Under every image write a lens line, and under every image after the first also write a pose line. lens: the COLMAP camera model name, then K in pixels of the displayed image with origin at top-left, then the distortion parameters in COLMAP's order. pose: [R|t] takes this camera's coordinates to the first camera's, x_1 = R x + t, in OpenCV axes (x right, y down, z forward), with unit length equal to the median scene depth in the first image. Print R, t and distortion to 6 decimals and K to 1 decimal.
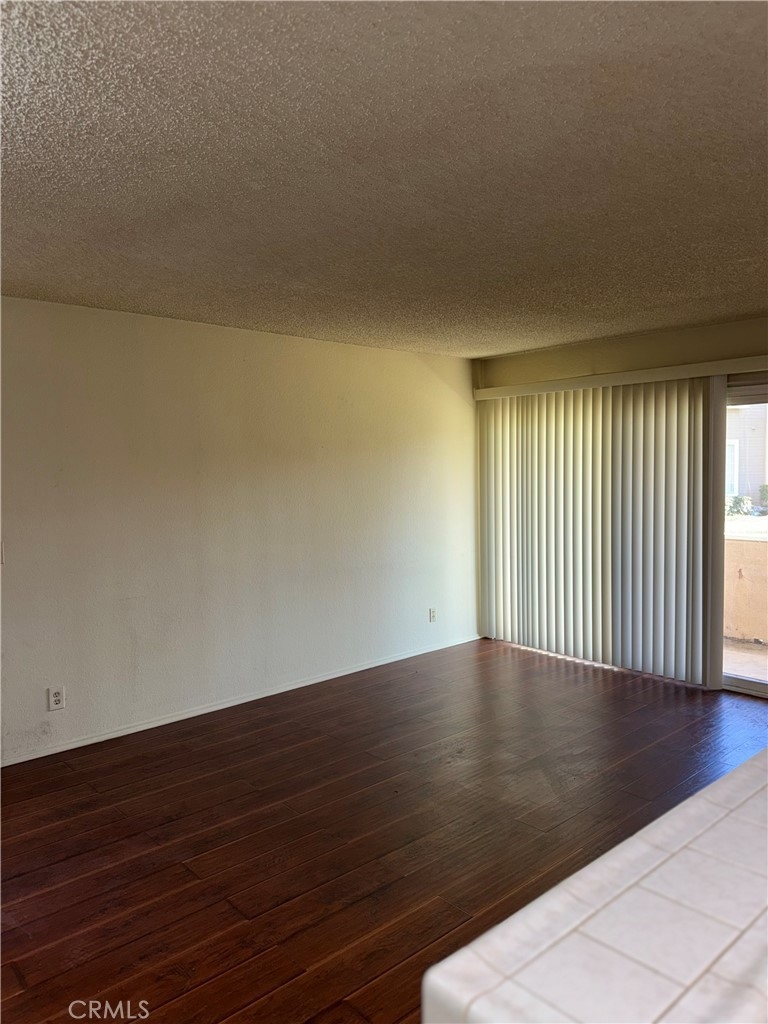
lens RADIAL K [[727.0, 0, 384.0], [0, 727.0, 512.0], [0, 0, 1]] dist [0.058555, -0.055321]
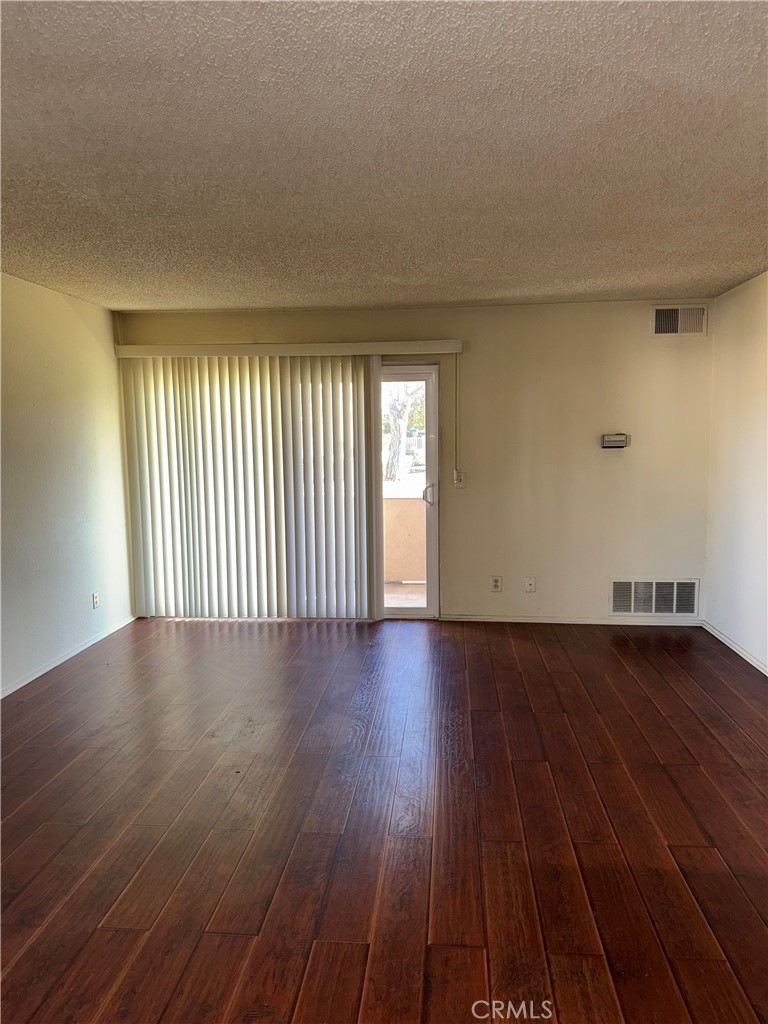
lens RADIAL K [[721.6, 0, 384.0], [0, 721.6, 512.0], [0, 0, 1]] dist [0.209227, -0.180756]
pose [[0.739173, -0.064056, 0.670462, -0.298999], [0.043947, 0.997933, 0.046891, 0.009763], [-0.672080, -0.005196, 0.740461, 0.113181]]
